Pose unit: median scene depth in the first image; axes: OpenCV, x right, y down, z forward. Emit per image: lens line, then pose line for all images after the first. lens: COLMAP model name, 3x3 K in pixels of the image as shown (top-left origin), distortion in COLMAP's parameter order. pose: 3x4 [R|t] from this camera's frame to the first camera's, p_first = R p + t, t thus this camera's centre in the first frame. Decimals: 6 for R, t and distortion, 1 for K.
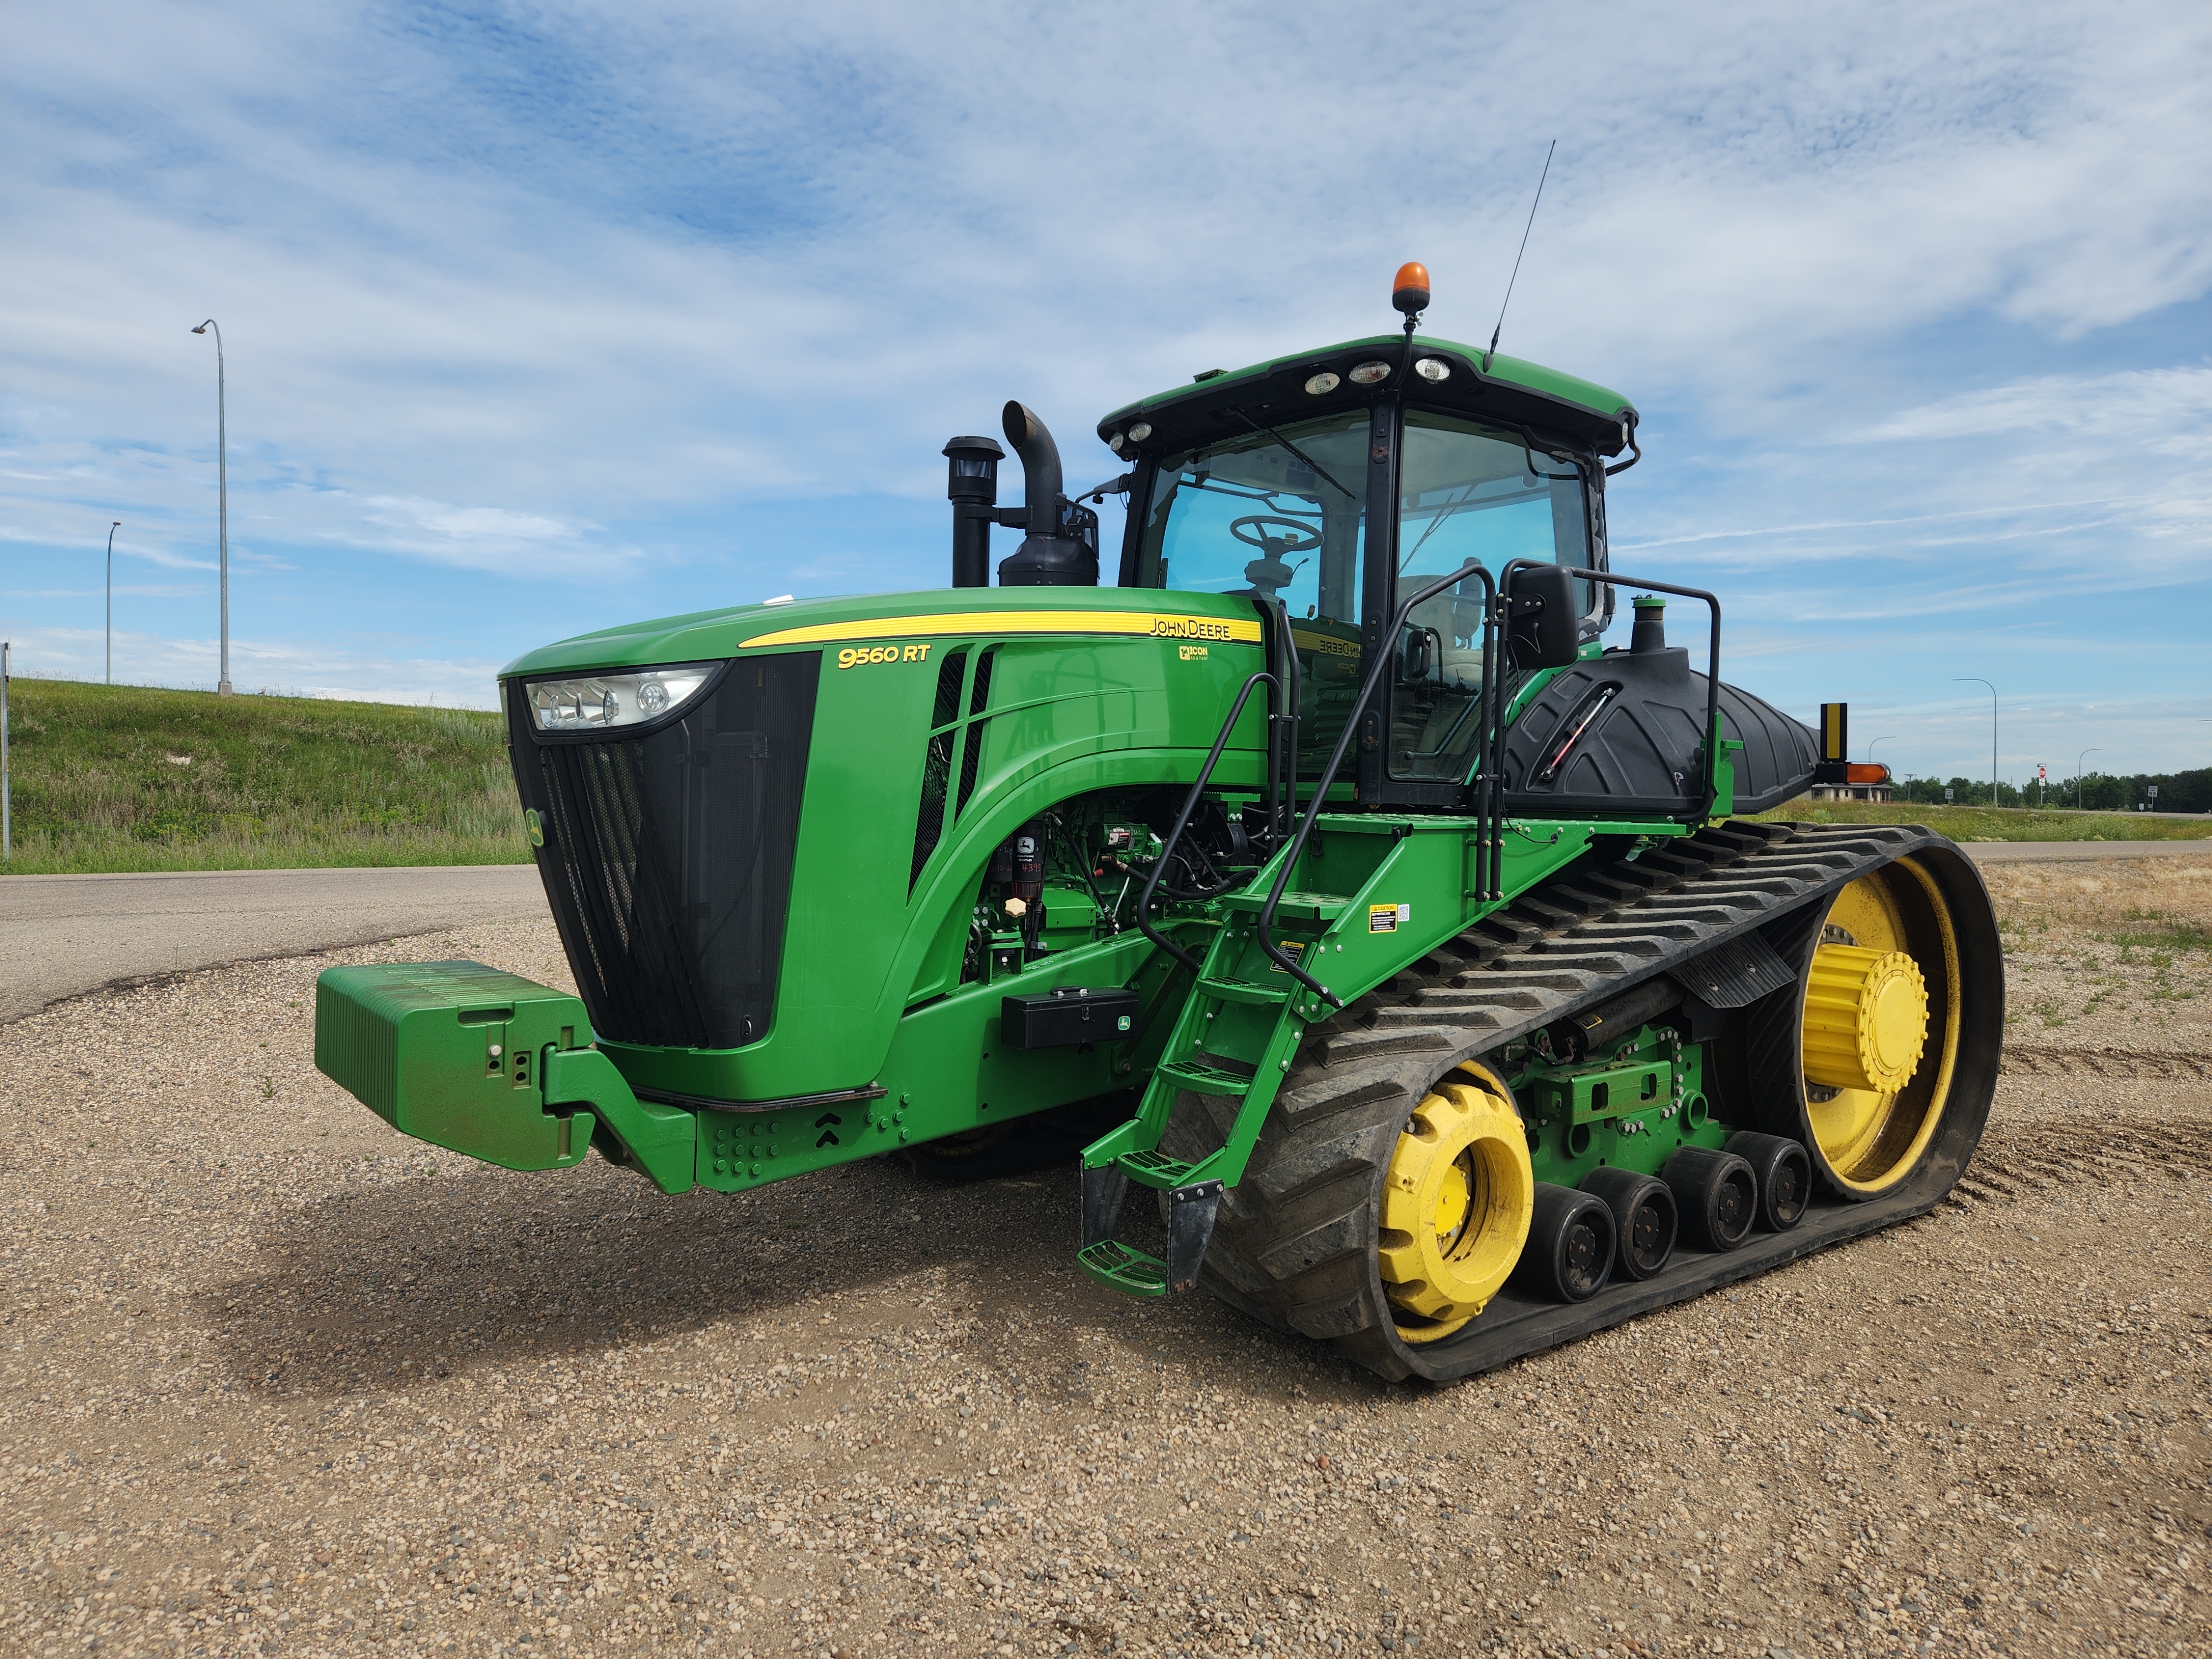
lens RADIAL K [[1448.1, 0, 1106.4], [0, 1448.1, 805.2], [0, 0, 1]] dist [0.083826, -0.071771]
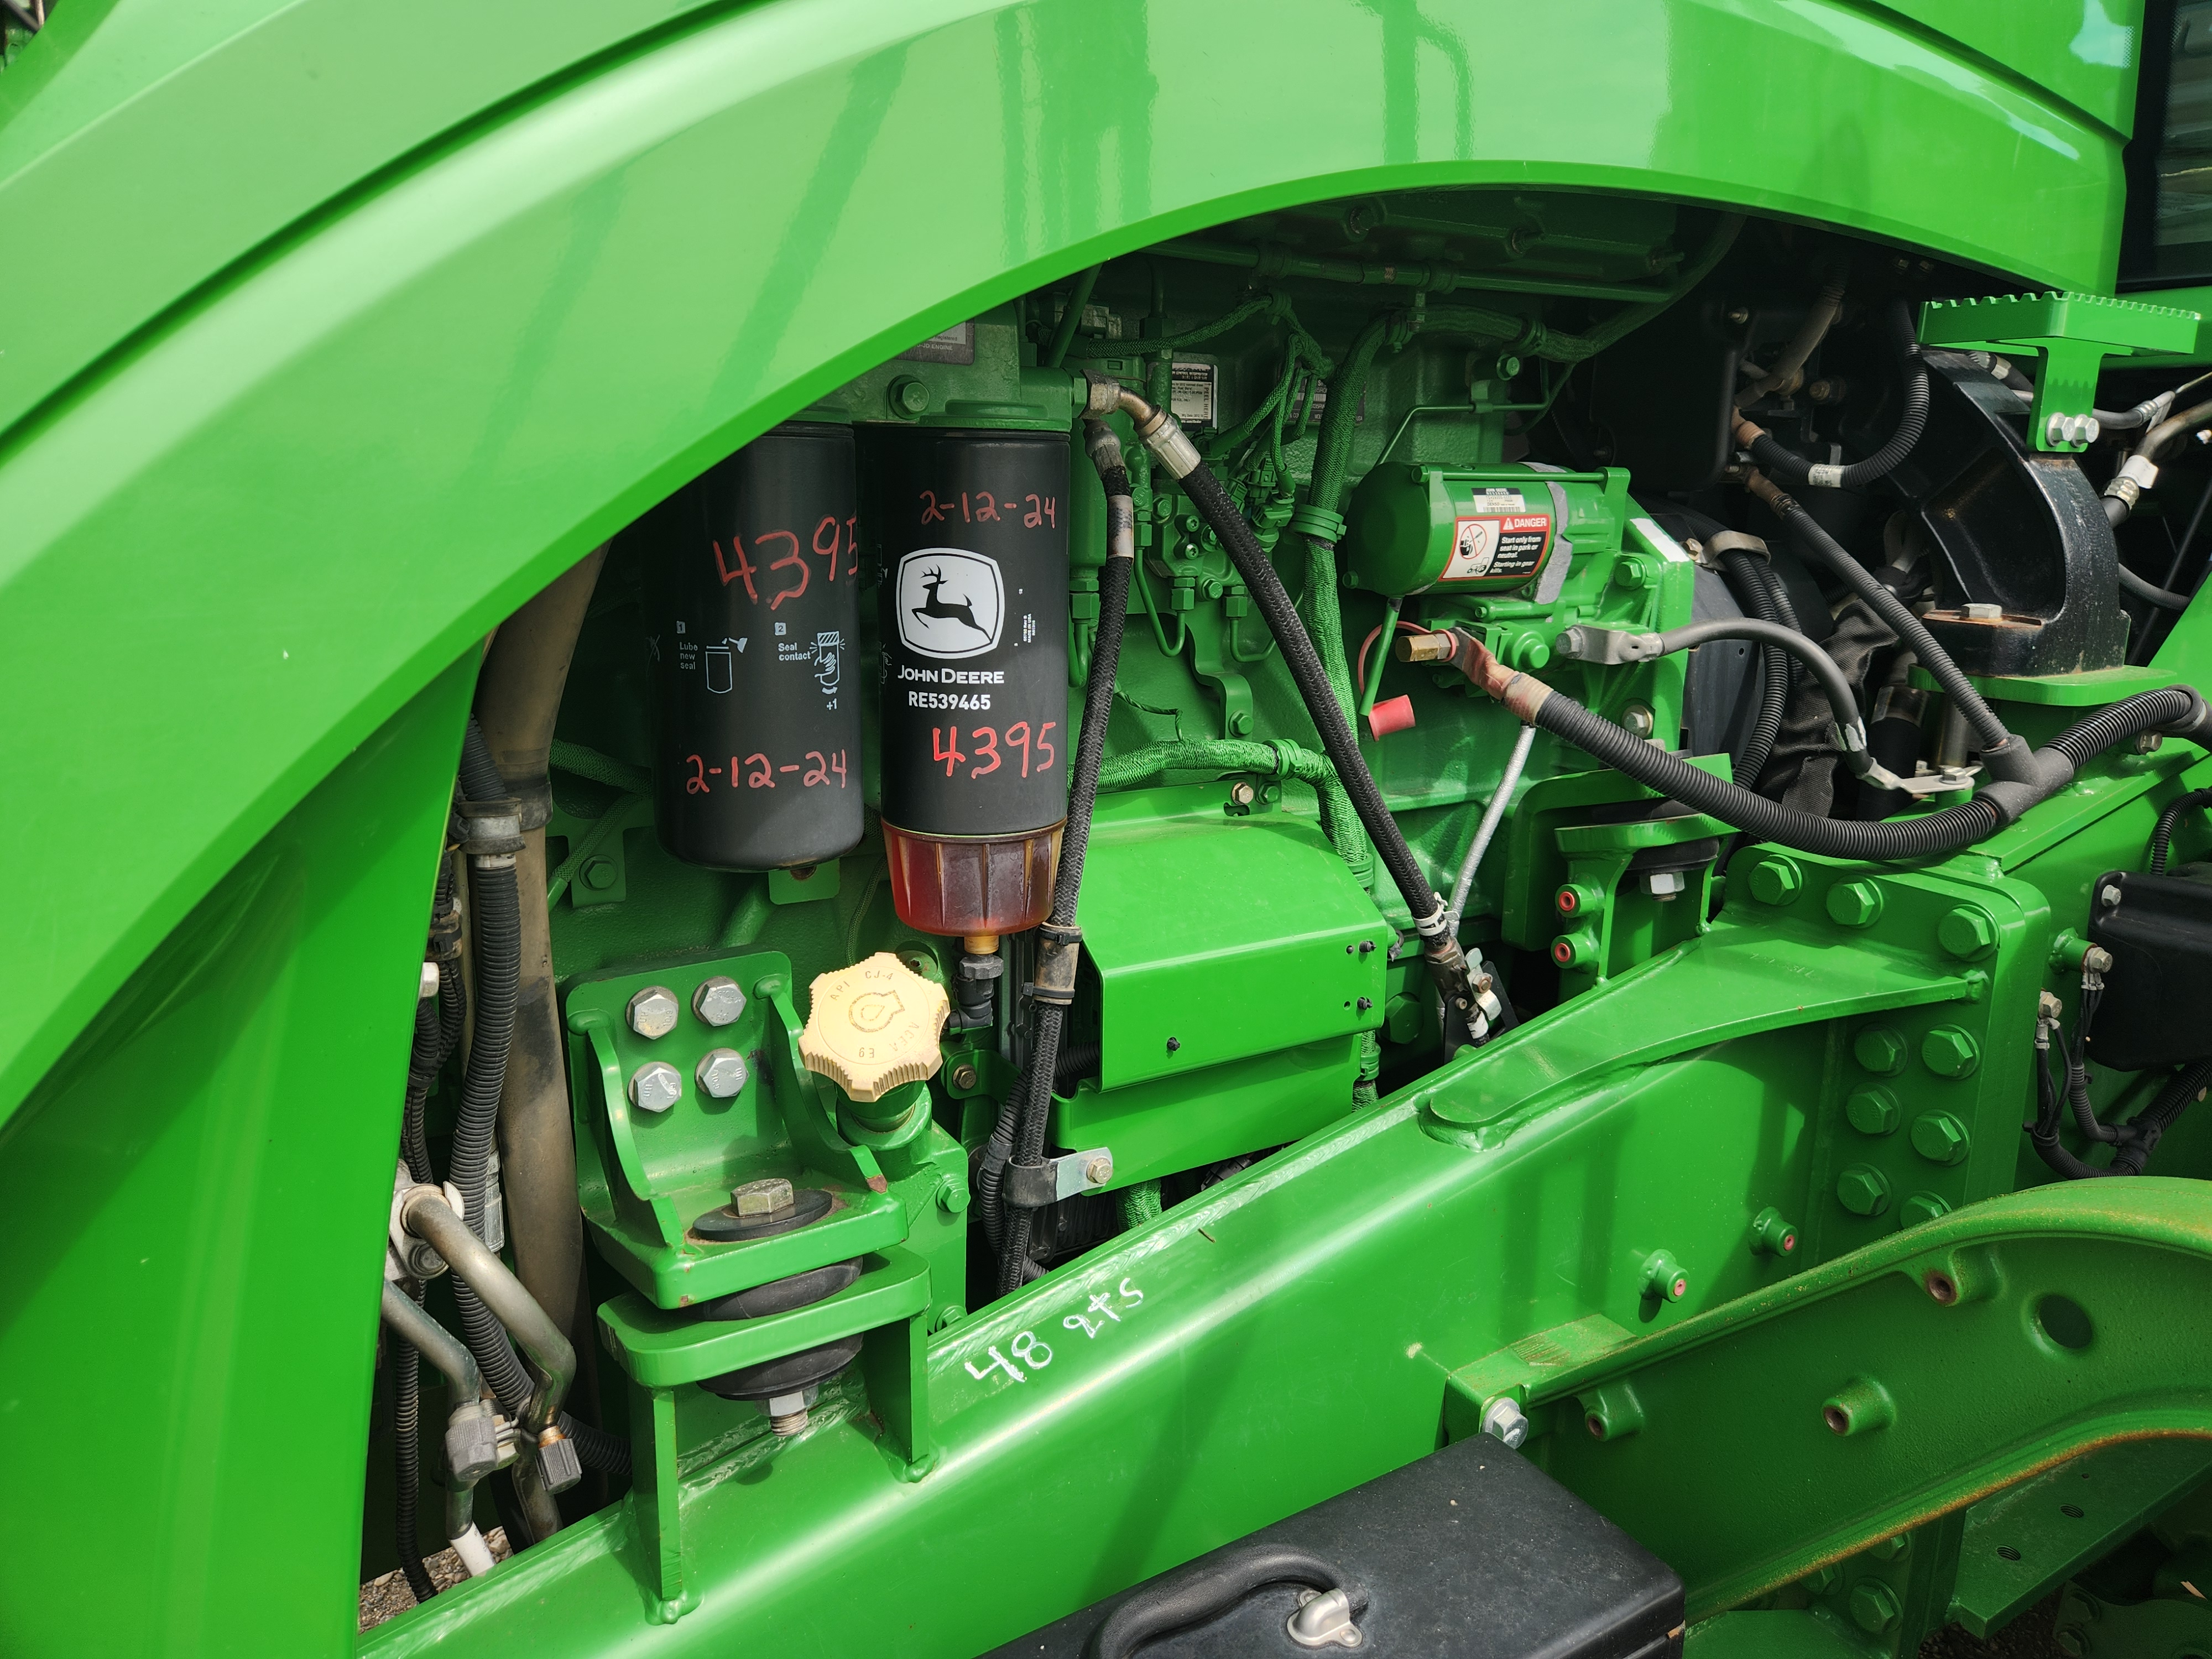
lens RADIAL K [[1502.2, 0, 1093.9], [0, 1502.2, 826.0], [0, 0, 1]] dist [0.092765, -0.085426]
pose [[0.990543, 0.018859, -0.135902, -0.017670], [0.010435, 0.977285, 0.211671, 0.016042], [0.136807, -0.211087, 0.967846, 0.784276]]
